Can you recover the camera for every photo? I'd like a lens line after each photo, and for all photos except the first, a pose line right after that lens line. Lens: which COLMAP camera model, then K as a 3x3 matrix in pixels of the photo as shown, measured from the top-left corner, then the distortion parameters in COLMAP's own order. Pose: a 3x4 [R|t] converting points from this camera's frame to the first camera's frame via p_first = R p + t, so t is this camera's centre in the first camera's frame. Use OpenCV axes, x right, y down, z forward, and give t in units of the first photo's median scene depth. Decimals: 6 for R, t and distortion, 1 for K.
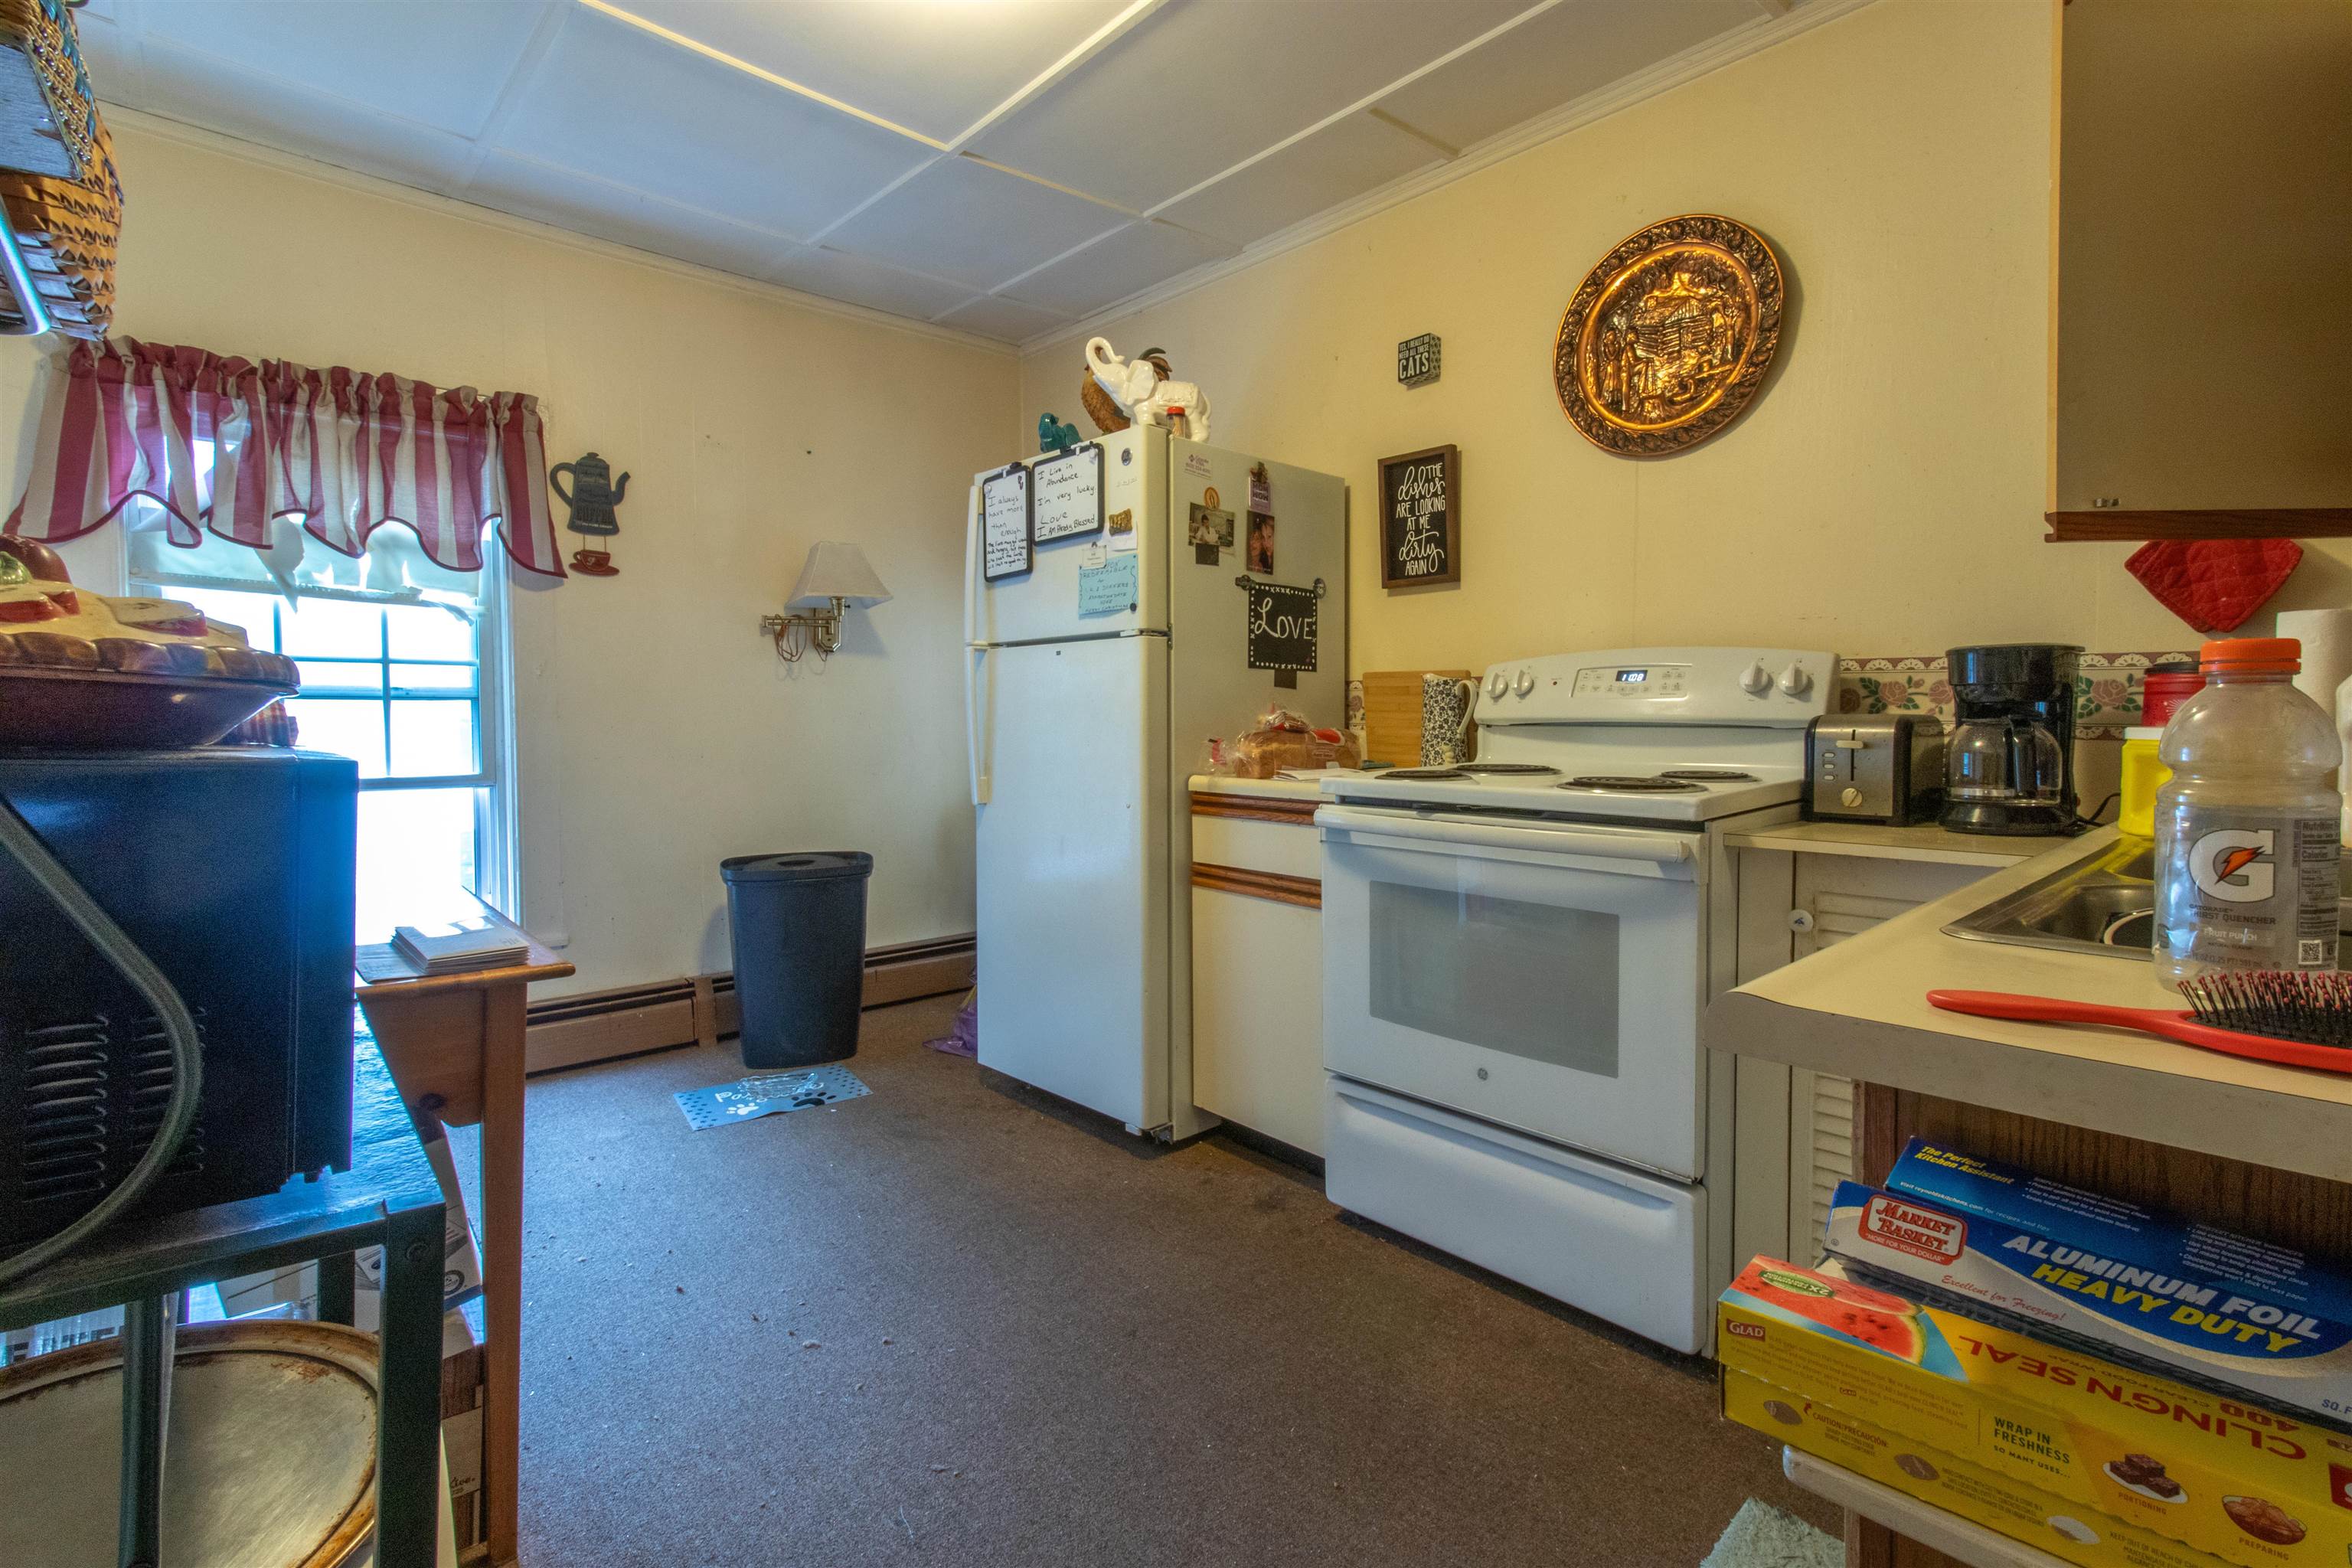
lens RADIAL K [[1063.5, 0, 1178.2], [0, 1063.5, 745.5], [0, 0, 1]] dist [-0.001000, -0.000030]
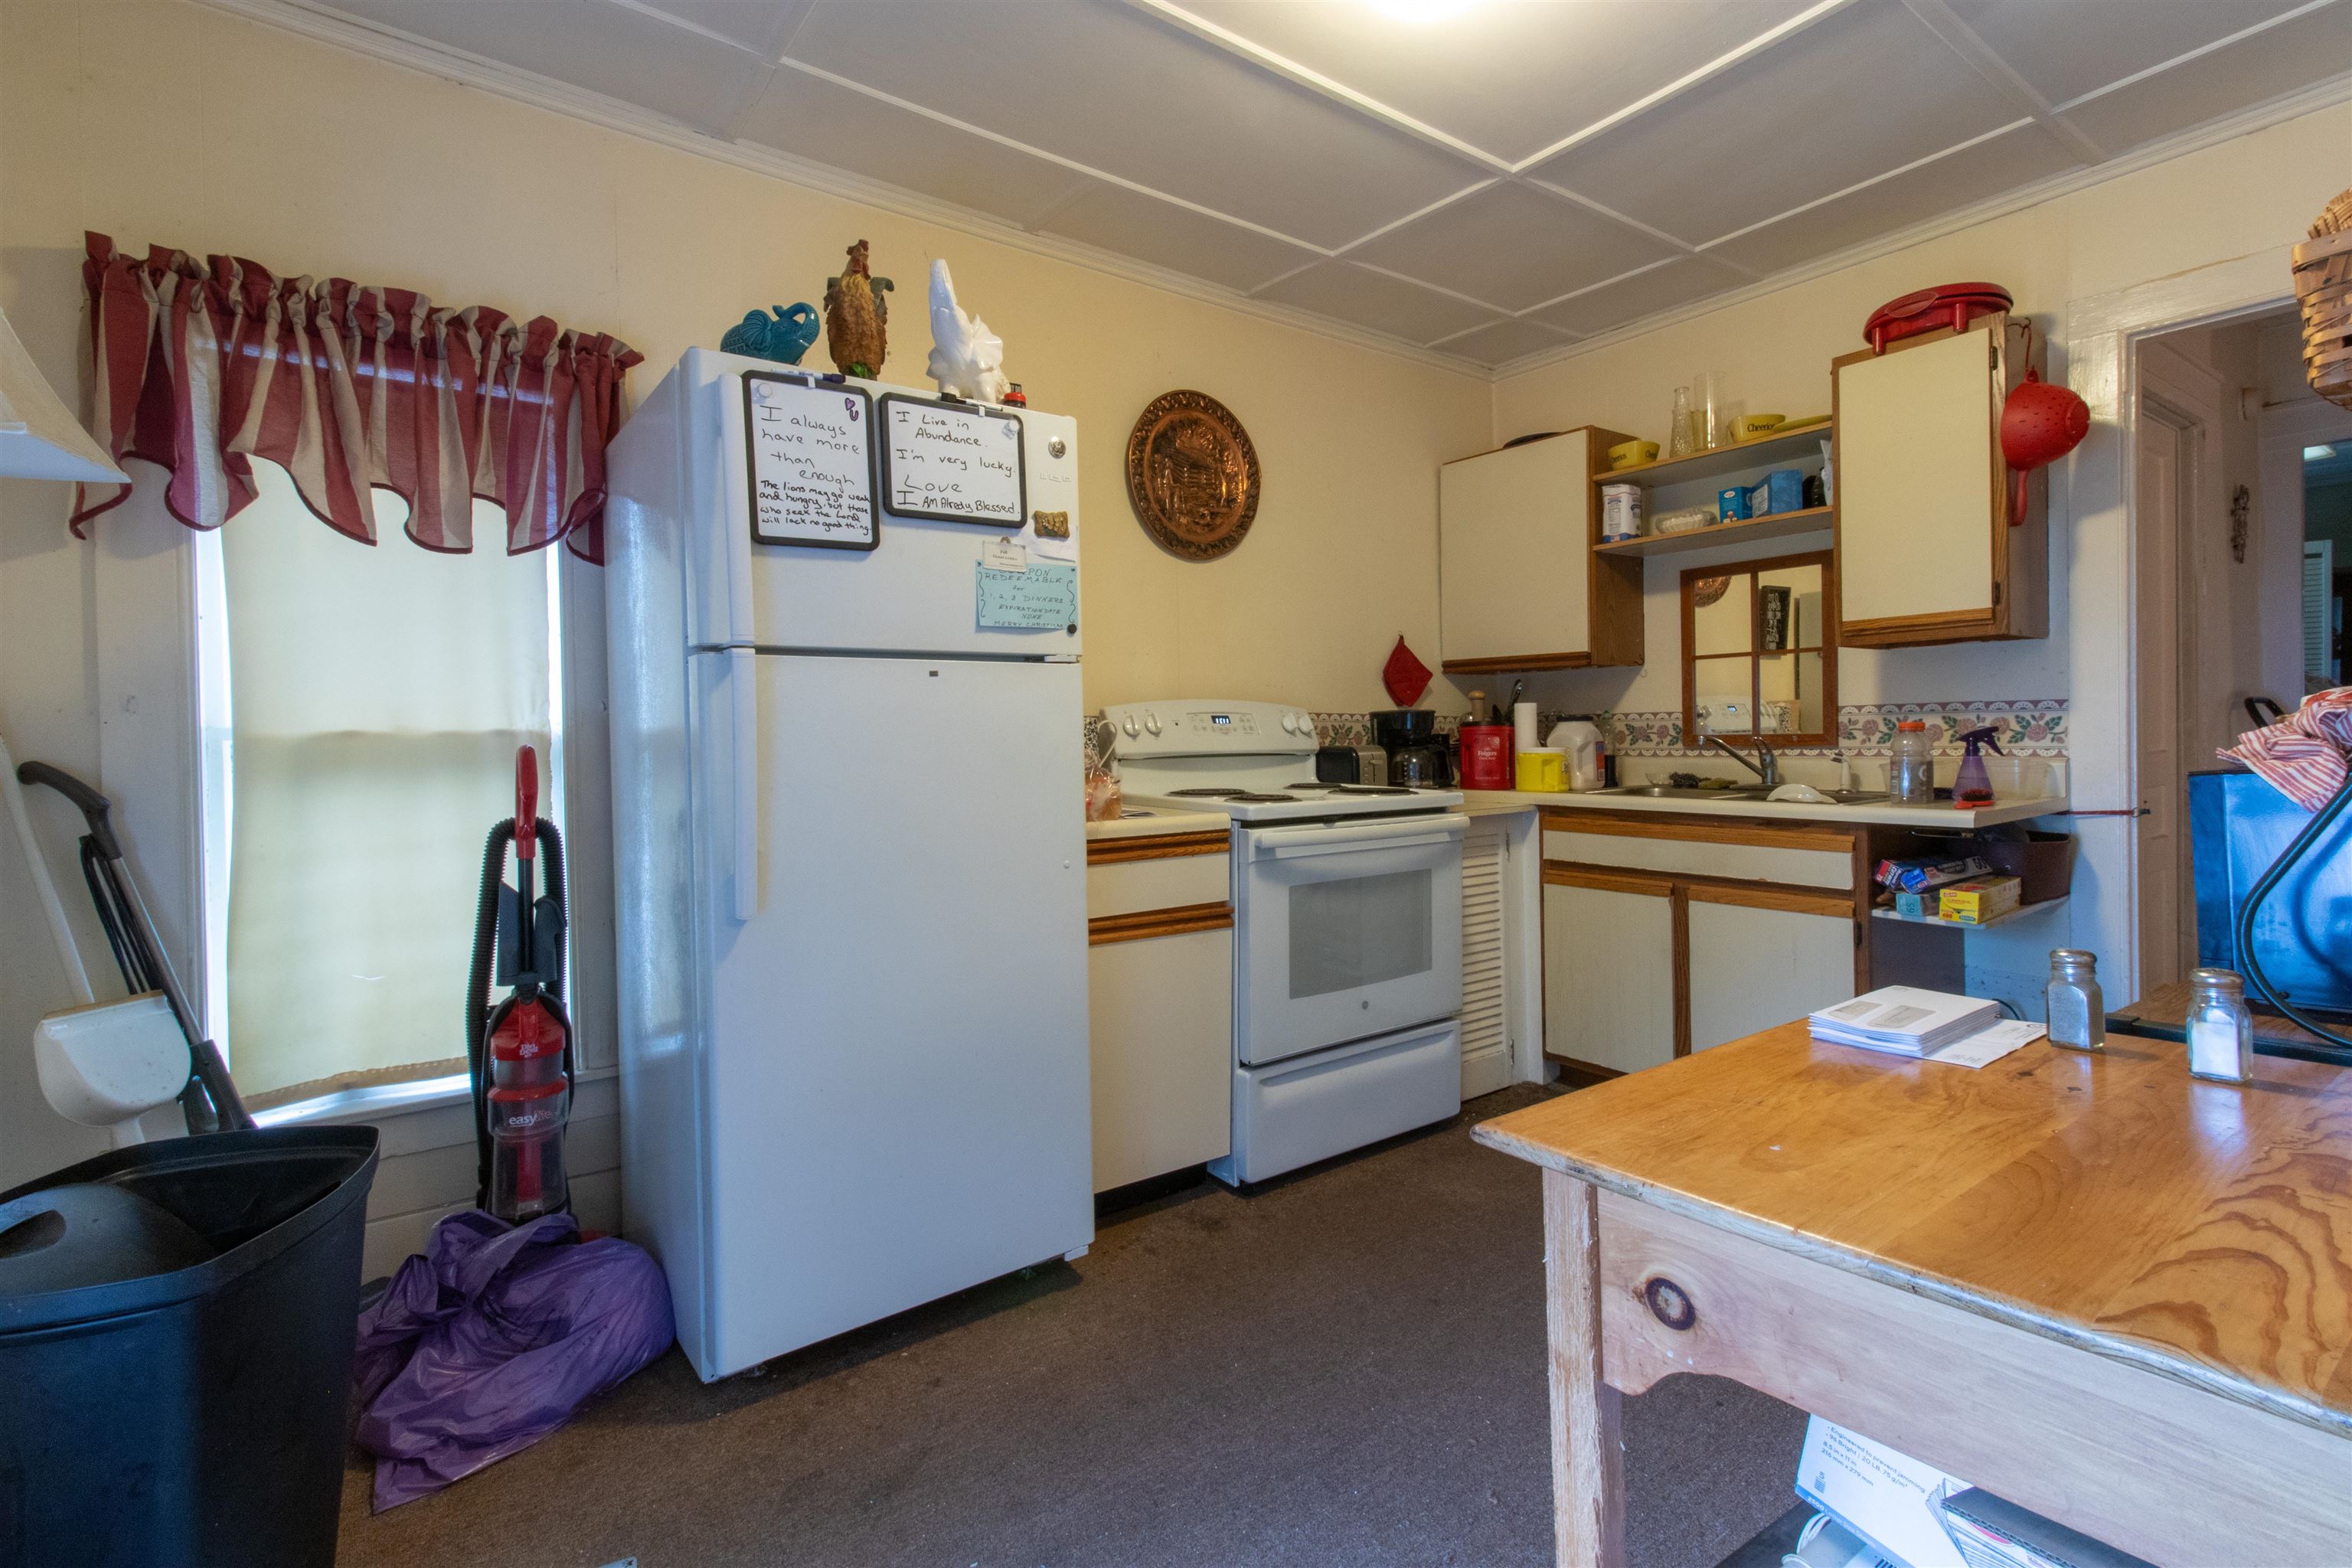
lens RADIAL K [[1112.9, 0, 1177.7], [0, 1112.9, 738.2], [0, 0, 1]] dist [0.001621, 0.000102]
pose [[0.106646, -0.002680, 0.994293, -0.887899], [0.043815, 0.999038, -0.002007, -0.036348], [-0.993331, 0.043779, 0.106661, 0.800030]]
